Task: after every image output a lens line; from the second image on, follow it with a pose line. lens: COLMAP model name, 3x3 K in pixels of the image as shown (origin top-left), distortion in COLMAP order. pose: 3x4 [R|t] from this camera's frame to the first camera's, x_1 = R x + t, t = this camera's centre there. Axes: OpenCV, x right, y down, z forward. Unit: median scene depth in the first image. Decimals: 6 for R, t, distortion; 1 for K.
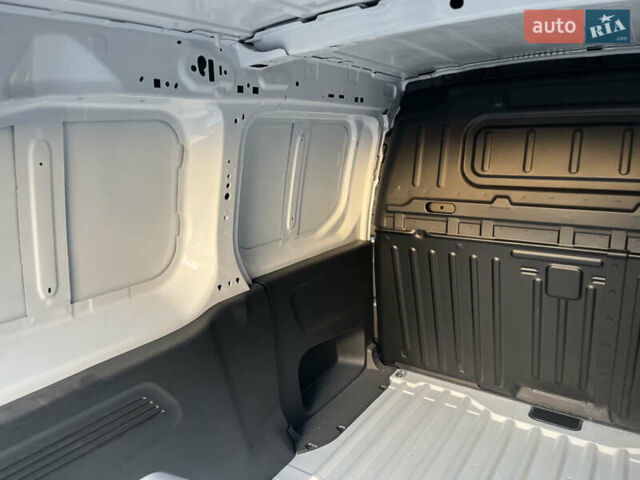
lens RADIAL K [[476.5, 0, 320.0], [0, 476.5, 240.0], [0, 0, 1]] dist [0.057706, -0.097518]
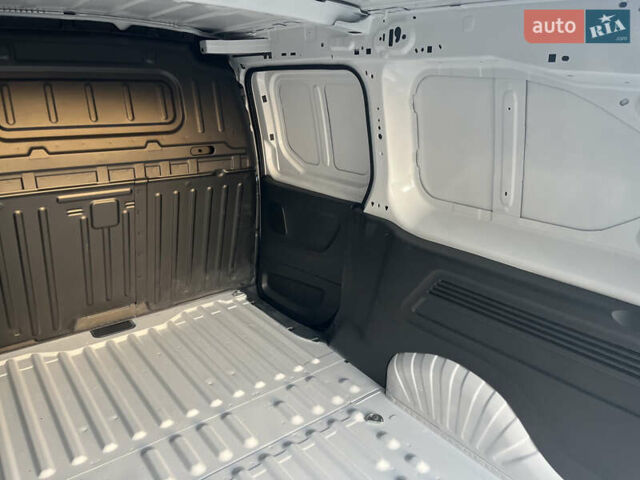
lens RADIAL K [[476.5, 0, 320.0], [0, 476.5, 240.0], [0, 0, 1]] dist [0.057706, -0.097518]
pose [[0.293268, -0.270768, 0.916885, -0.458535], [0.184109, 0.957098, 0.223756, -0.019551], [-0.938135, 0.103186, 0.330537, 0.099966]]
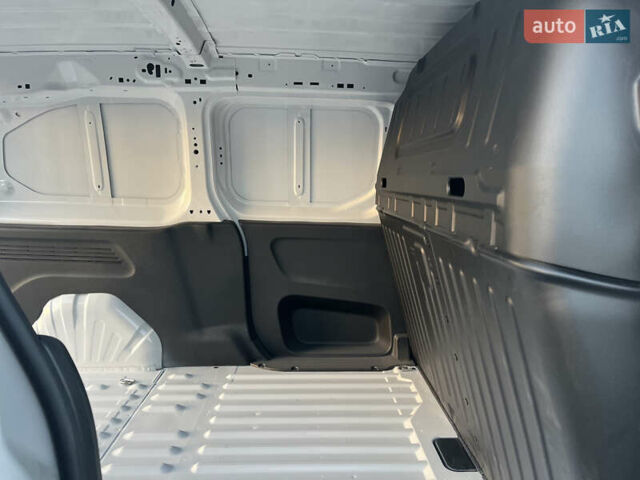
lens RADIAL K [[476.5, 0, 320.0], [0, 476.5, 240.0], [0, 0, 1]] dist [0.057706, -0.097518]
pose [[0.596899, 0.147430, -0.788655, 1.061502], [-0.204238, 0.978511, 0.028343, 0.049942], [0.775886, 0.144155, 0.614183, 0.321730]]
